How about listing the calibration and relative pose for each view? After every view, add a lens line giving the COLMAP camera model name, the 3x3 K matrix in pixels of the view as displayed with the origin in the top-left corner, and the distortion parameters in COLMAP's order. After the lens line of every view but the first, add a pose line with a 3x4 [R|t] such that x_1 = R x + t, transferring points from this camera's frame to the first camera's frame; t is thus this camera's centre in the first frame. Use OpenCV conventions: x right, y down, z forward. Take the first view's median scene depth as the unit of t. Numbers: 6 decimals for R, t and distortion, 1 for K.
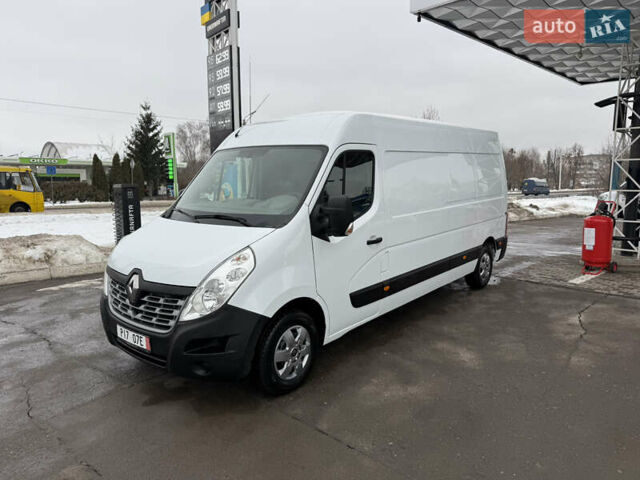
lens RADIAL K [[453.6, 0, 319.8], [0, 453.6, 234.0], [0, 0, 1]] dist [0.056112, -0.072296]
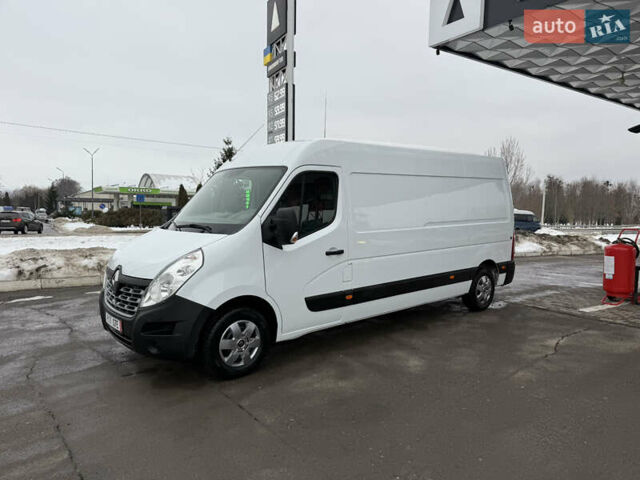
lens RADIAL K [[452.9, 0, 320.0], [0, 452.9, 240.0], [0, 0, 1]] dist [0.063073, -0.081720]
pose [[0.984511, 0.025080, -0.173519, 0.250902], [-0.034747, 0.997995, -0.052902, 0.040166], [0.171844, 0.058112, 0.983409, -0.084962]]
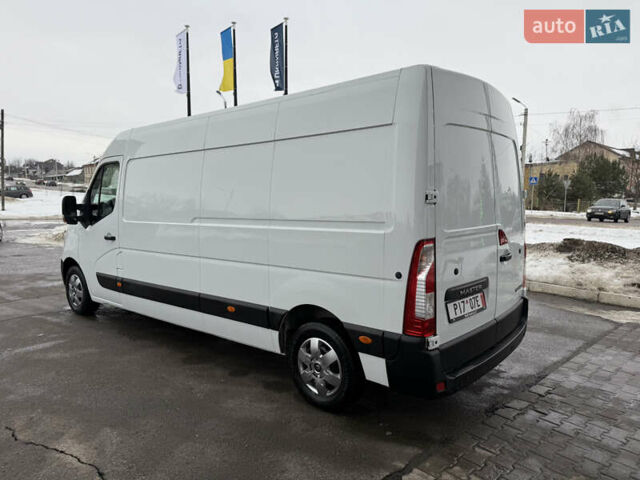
lens RADIAL K [[453.5, 0, 313.9], [0, 453.5, 230.1], [0, 0, 1]] dist [0.013973, -0.000803]
pose [[-0.014937, 0.089174, -0.995904, 1.172870], [-0.125639, 0.987954, 0.090346, -0.162106], [0.991964, 0.126473, -0.003553, 1.385747]]
